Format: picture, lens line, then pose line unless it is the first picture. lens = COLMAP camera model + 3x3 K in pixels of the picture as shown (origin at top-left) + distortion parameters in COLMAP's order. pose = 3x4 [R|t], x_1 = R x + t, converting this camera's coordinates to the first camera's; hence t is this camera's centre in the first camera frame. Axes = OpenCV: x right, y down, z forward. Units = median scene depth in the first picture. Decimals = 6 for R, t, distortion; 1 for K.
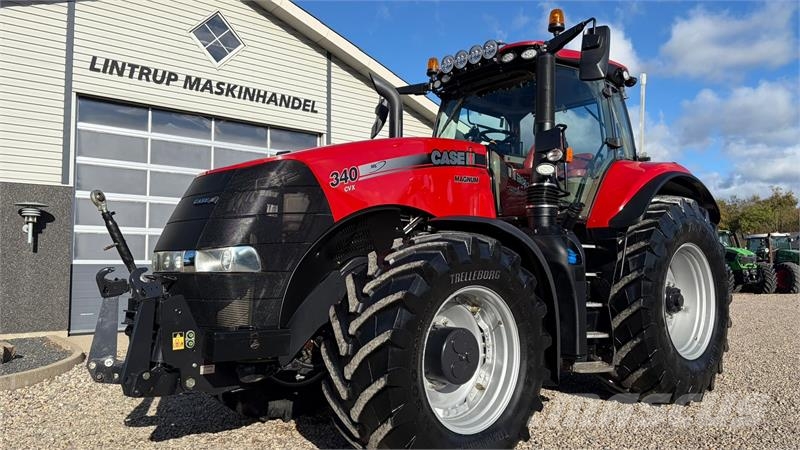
lens RADIAL K [[601.1, 0, 407.9], [0, 601.1, 227.1], [0, 0, 1]] dist [0.053904, -0.061740]
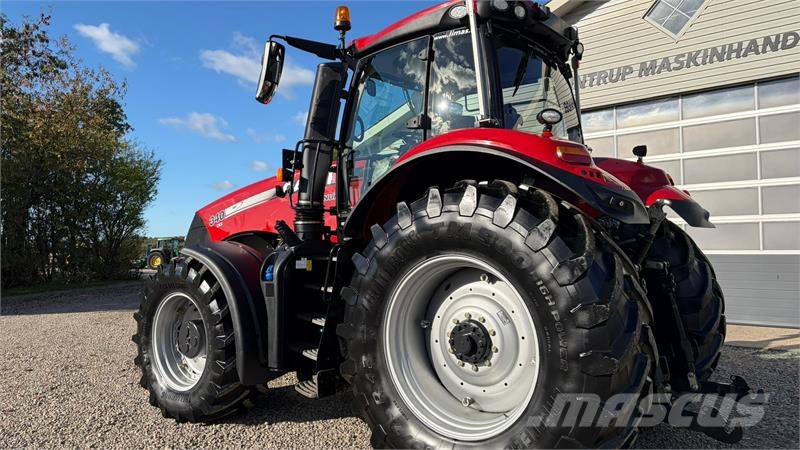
lens RADIAL K [[588.5, 0, 376.3], [0, 588.5, 216.1], [0, 0, 1]] dist [0.091357, -0.109220]
pose [[0.141738, -0.051245, -0.988577, 0.534476], [0.076728, 0.996223, -0.040641, 0.004244], [0.986926, -0.070092, 0.145134, 0.422862]]
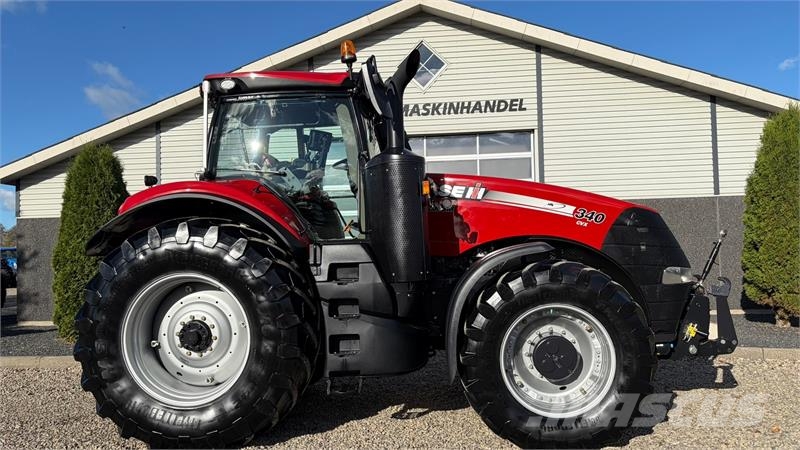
lens RADIAL K [[600.0, 0, 400.0], [0, 600.0, 225.0], [0, 0, 1]] dist [0.045696, -0.063122]
pose [[0.716777, -0.050085, -0.695502, 0.448518], [0.070454, 0.997515, 0.000776, -0.018501], [0.693734, -0.049557, 0.718524, 0.155300]]
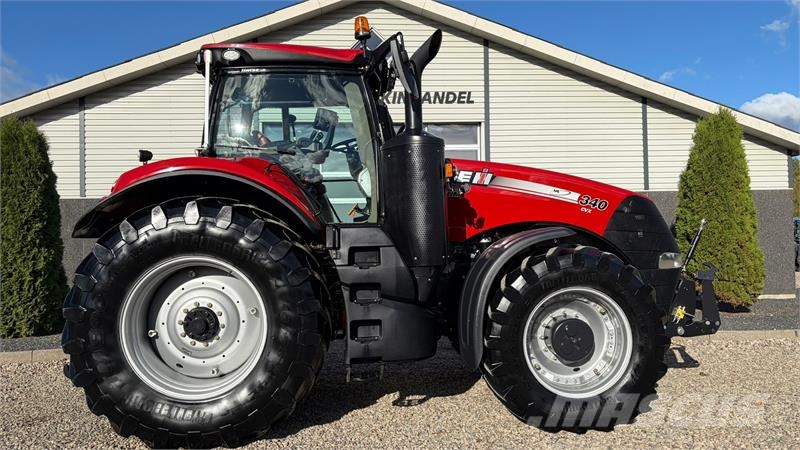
lens RADIAL K [[599.8, 0, 402.3], [0, 599.8, 227.3], [0, 0, 1]] dist [0.049663, -0.067466]
pose [[0.819841, -0.031187, -0.571742, 0.377528], [0.055895, 0.998106, 0.025705, -0.016247], [0.569857, -0.053032, 0.820031, 0.109482]]
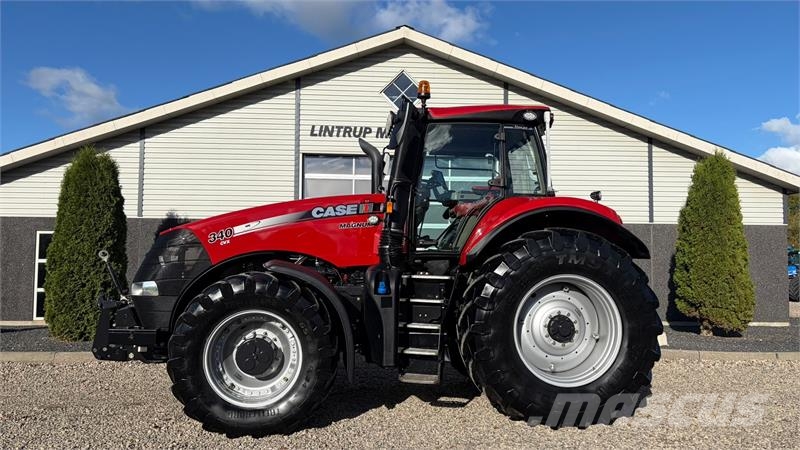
lens RADIAL K [[601.1, 0, 407.9], [0, 601.1, 227.1], [0, 0, 1]] dist [0.053904, -0.061740]
pose [[0.811666, -0.029966, -0.583352, 0.429100], [0.030762, 0.999490, -0.008540, -0.027288], [0.583311, -0.011014, 0.812174, 0.001713]]
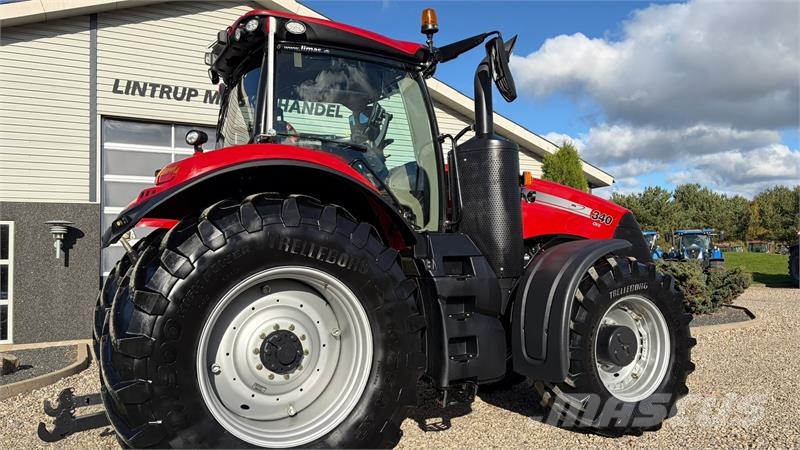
lens RADIAL K [[601.1, 0, 410.2], [0, 601.1, 226.0], [0, 0, 1]] dist [0.016057, -0.001524]
pose [[0.983157, -0.028609, -0.180512, 0.155436], [0.030130, 0.999530, 0.005685, -0.015693], [0.180264, -0.011028, 0.983556, 0.054484]]
